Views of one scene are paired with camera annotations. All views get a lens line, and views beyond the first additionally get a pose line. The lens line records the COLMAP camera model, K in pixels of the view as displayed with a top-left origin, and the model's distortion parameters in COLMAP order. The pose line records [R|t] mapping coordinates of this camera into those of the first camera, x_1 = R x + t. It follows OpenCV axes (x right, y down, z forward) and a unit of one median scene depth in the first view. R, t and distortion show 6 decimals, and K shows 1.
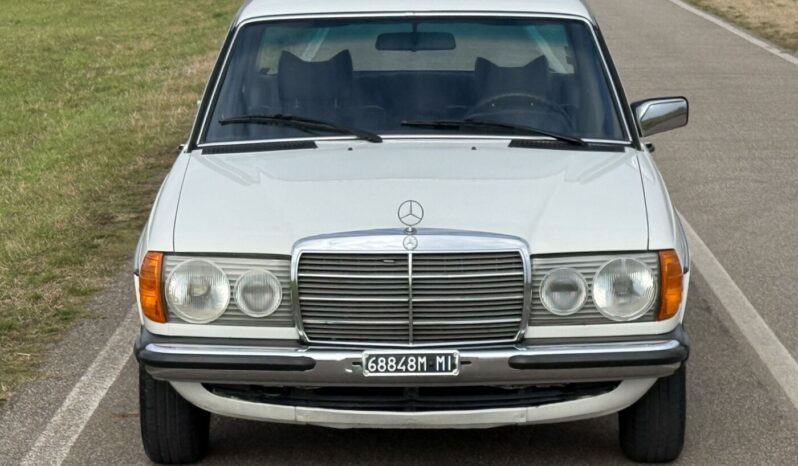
lens RADIAL K [[2443.0, 0, 399.0], [0, 2443.0, 233.0], [0, 0, 1]] dist [0.085159, -0.456055]
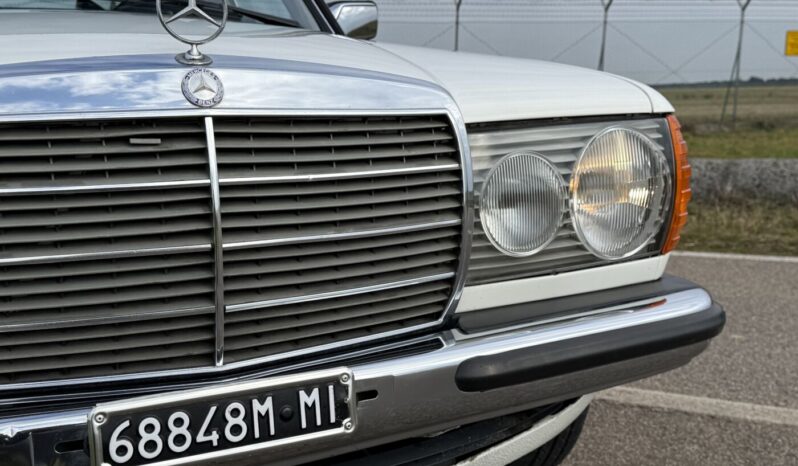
lens RADIAL K [[941.5, 0, 399.0], [0, 941.5, 233.0], [0, 0, 1]] dist [0.122021, -0.014165]
pose [[0.896245, -0.067123, 0.438450, -0.032194], [0.069313, 0.997534, 0.011030, 0.025506], [-0.438109, 0.020505, 0.898688, 0.849860]]
